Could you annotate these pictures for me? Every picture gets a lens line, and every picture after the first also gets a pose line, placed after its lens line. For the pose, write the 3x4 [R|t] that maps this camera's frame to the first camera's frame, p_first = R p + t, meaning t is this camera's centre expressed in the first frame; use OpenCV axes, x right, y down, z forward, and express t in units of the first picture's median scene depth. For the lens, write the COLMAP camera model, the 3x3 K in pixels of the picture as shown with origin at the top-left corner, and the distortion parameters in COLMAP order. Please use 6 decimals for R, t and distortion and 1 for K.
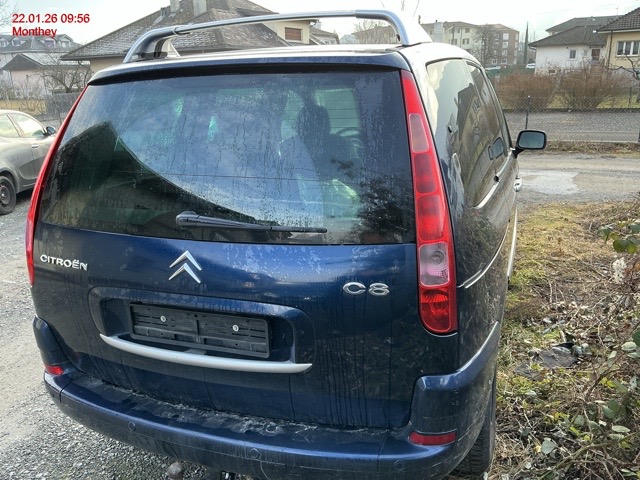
lens RADIAL K [[530.2, 0, 316.8], [0, 530.2, 236.1], [0, 0, 1]] dist [0.055779, -0.067153]
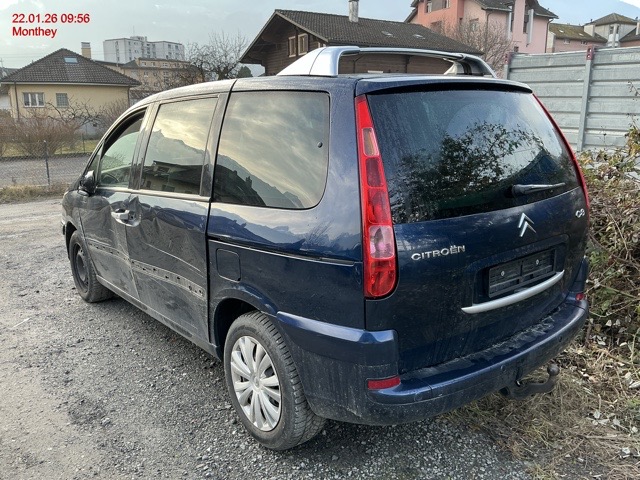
lens RADIAL K [[530.2, 0, 319.0], [0, 530.2, 240.4], [0, 0, 1]] dist [0.055779, -0.067153]
pose [[0.522086, -0.167750, 0.836233, -1.557982], [0.235632, 0.970676, 0.047607, -0.086630], [-0.819697, 0.172189, 0.546303, 0.636852]]
